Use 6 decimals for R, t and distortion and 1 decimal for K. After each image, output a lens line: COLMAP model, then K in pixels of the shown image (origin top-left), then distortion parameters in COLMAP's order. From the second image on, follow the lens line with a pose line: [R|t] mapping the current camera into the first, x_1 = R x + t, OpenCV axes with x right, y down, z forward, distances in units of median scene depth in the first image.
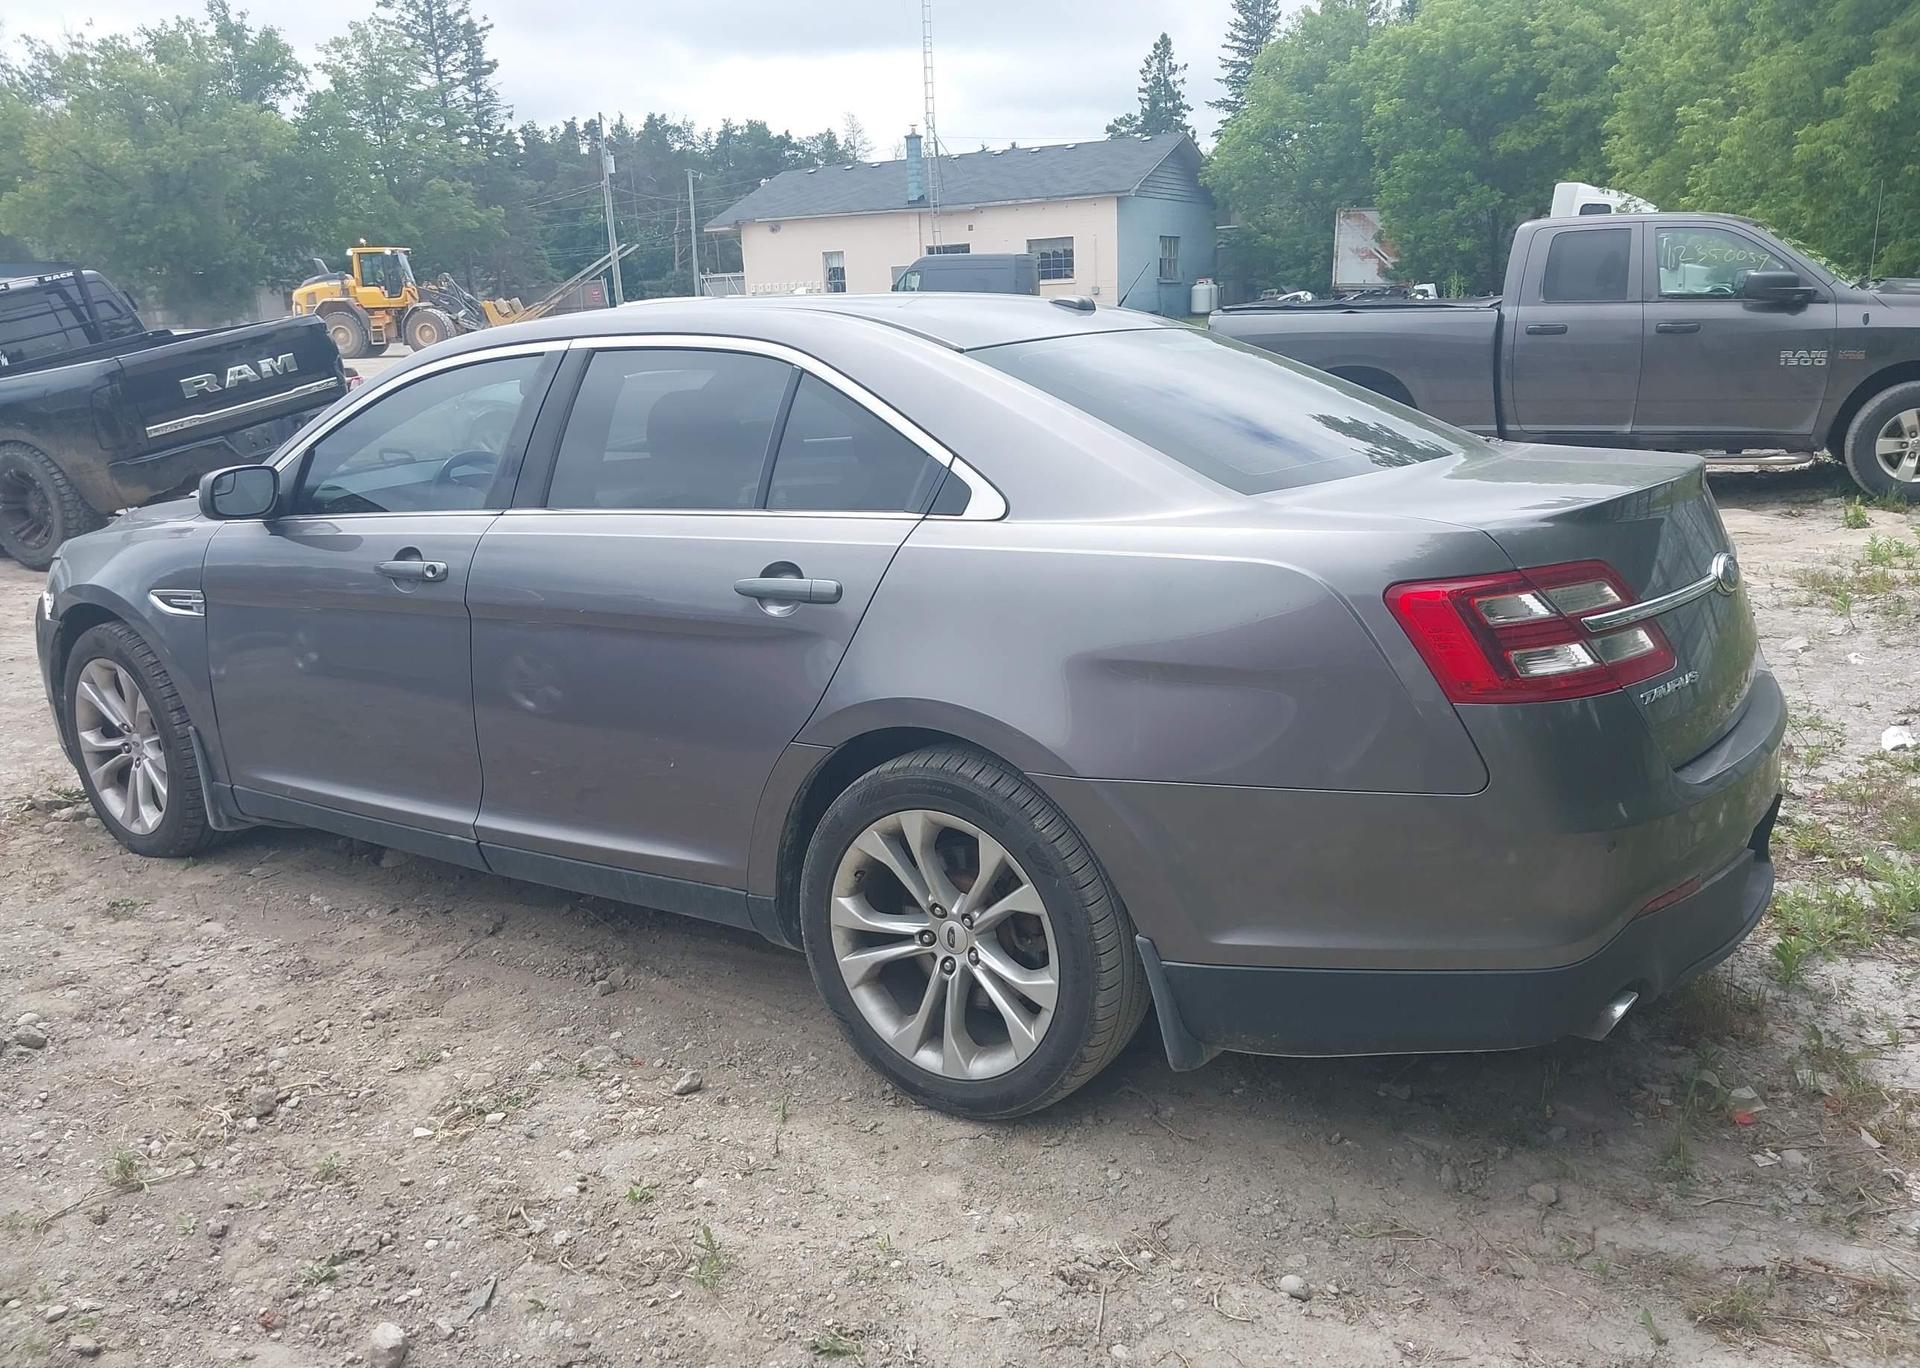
lens RADIAL K [[1484.2, 0, 956.3], [0, 1484.2, 725.0], [0, 0, 1]] dist [0.011829, -0.012385]
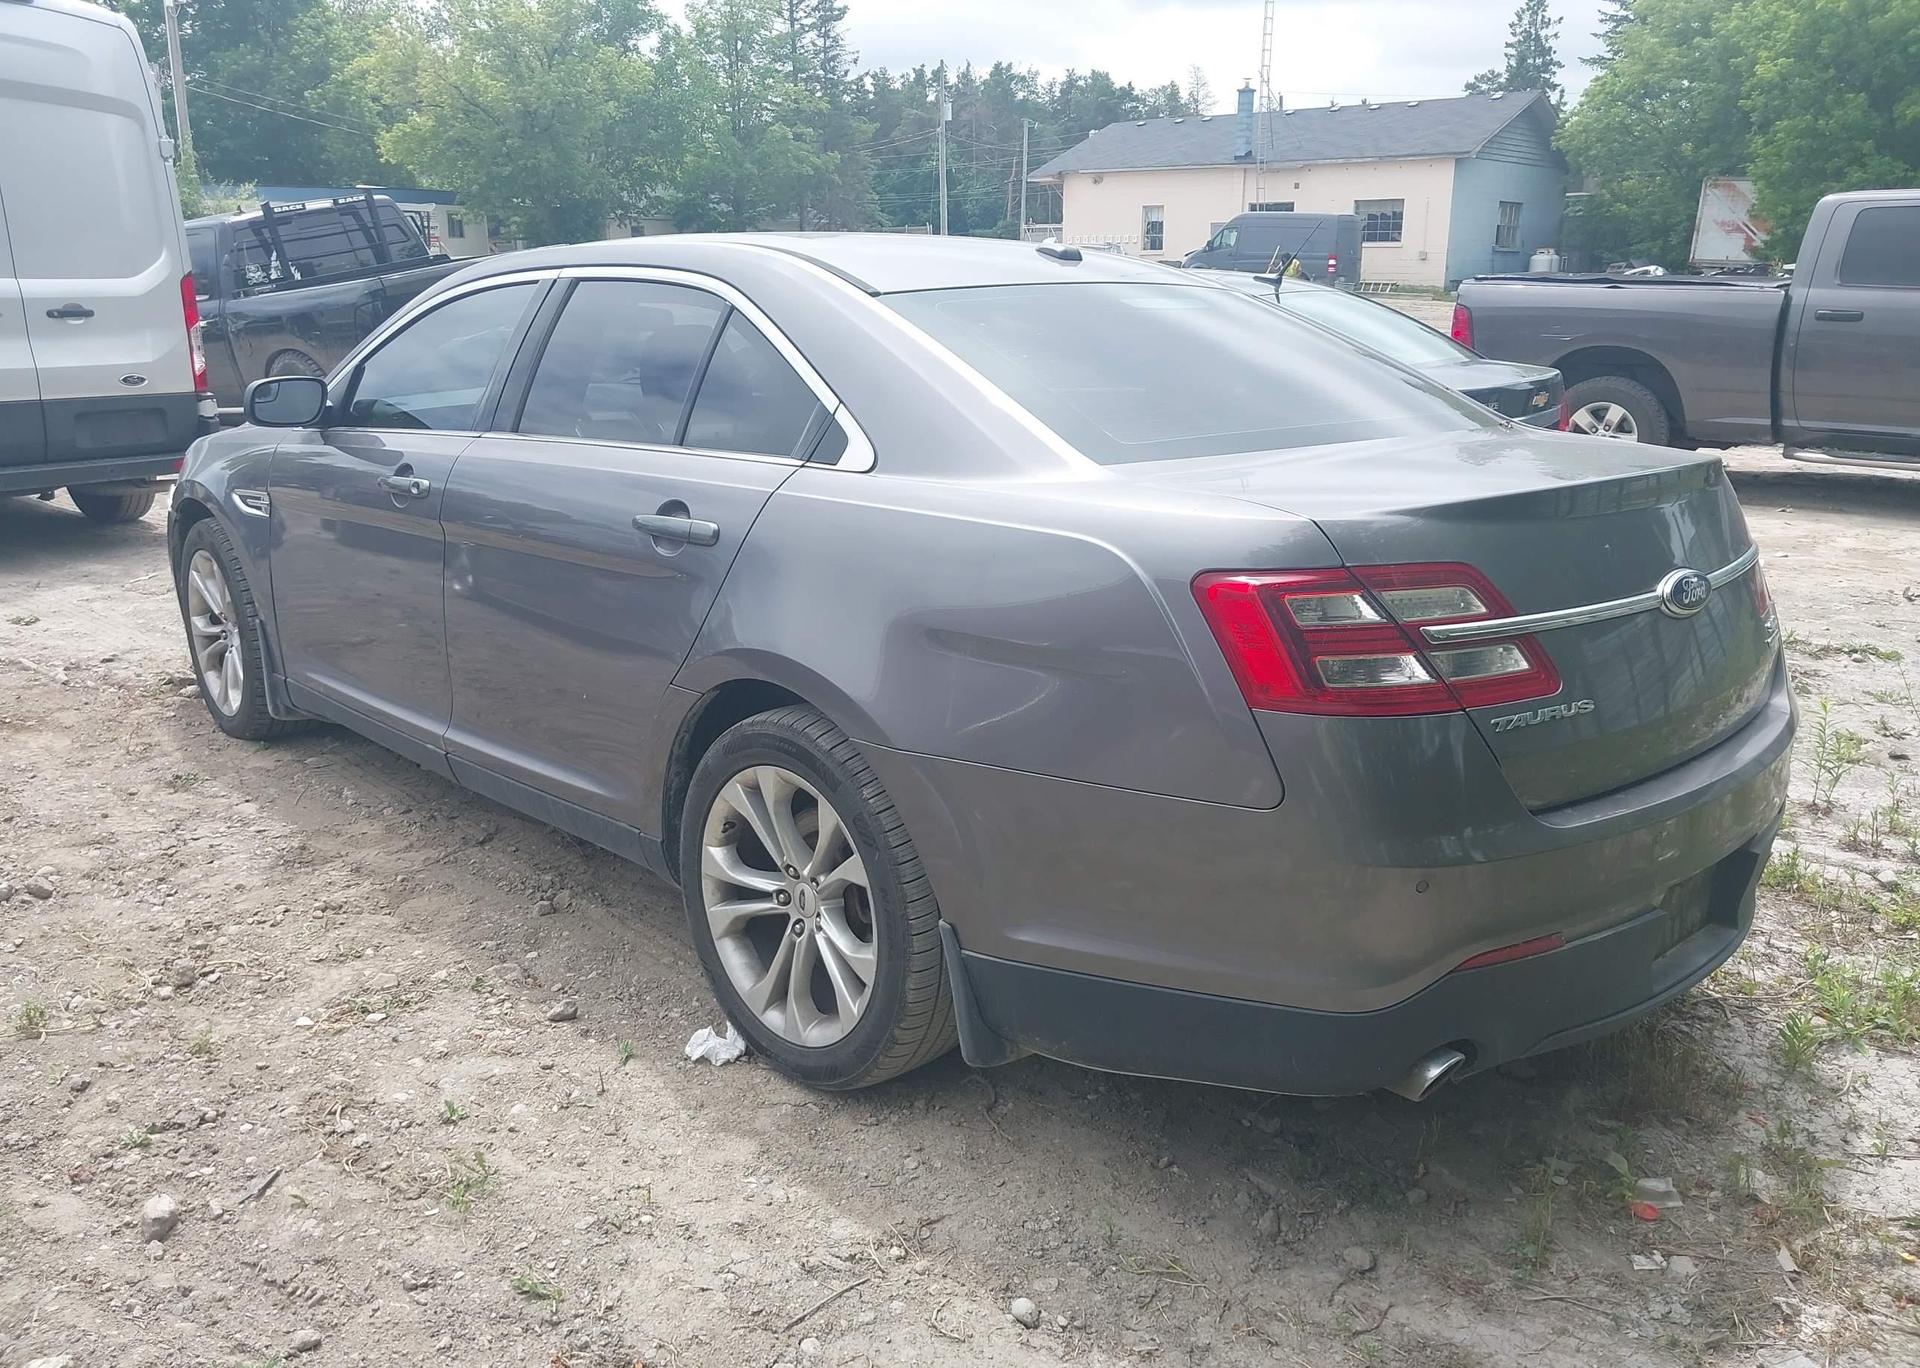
lens RADIAL K [[1473.4, 0, 960.5], [0, 1473.4, 731.4], [0, 0, 1]] dist [0.010196, -0.011379]
pose [[0.977200, 0.101114, -0.186699, 0.233941], [-0.094656, 0.994572, 0.043209, -0.016101], [0.190054, -0.024551, 0.981467, 0.063201]]
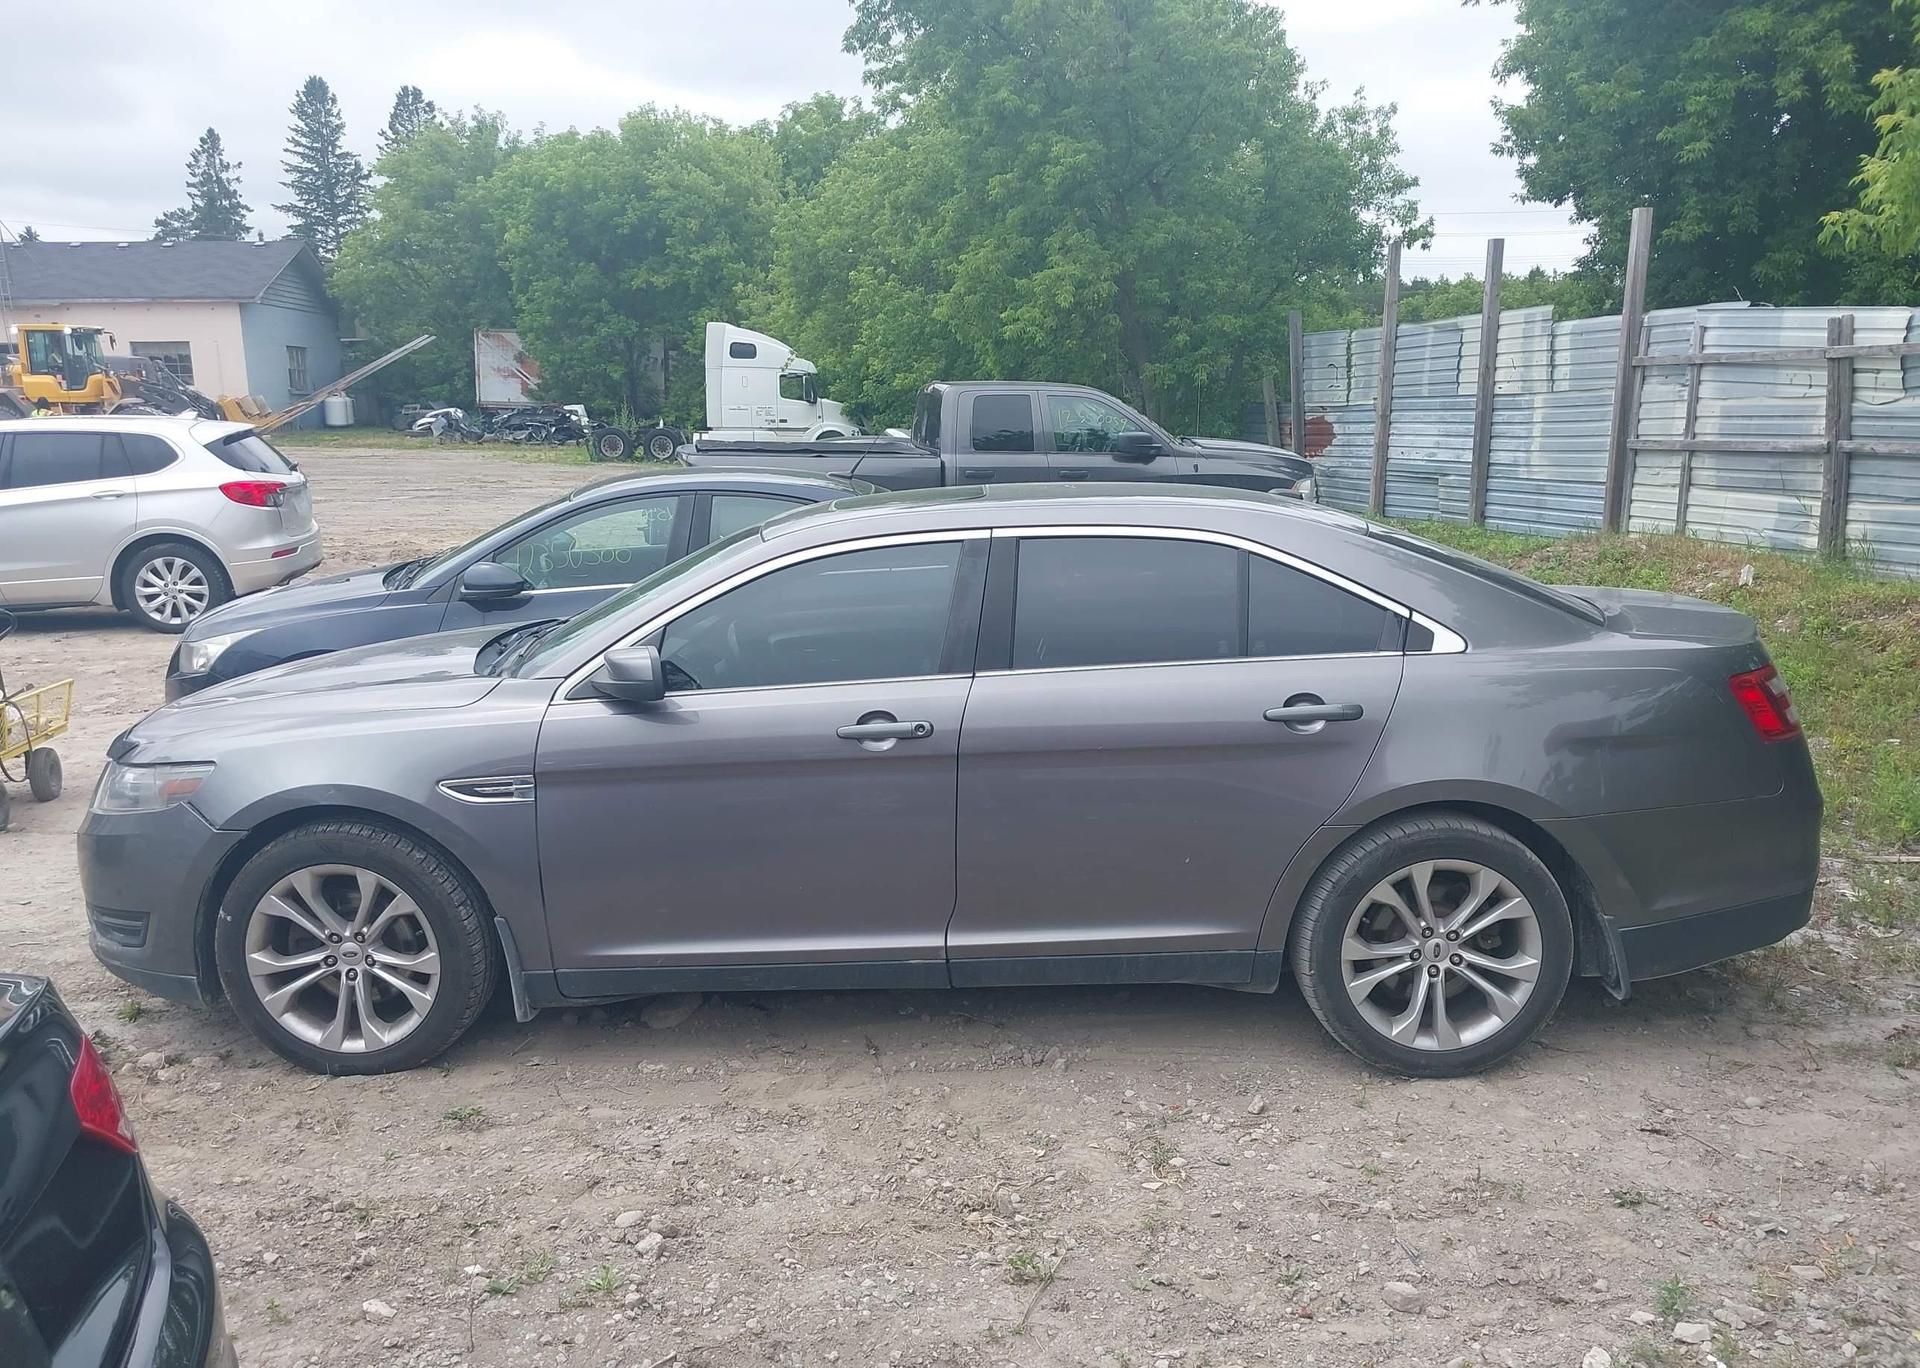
lens RADIAL K [[1473.4, 0, 960.5], [0, 1473.4, 731.4], [0, 0, 1]] dist [0.010196, -0.011379]
pose [[0.832440, -0.090940, 0.546602, -0.978659], [0.127088, 0.991479, -0.028591, -0.068999], [-0.539344, 0.093267, 0.836904, 0.050445]]
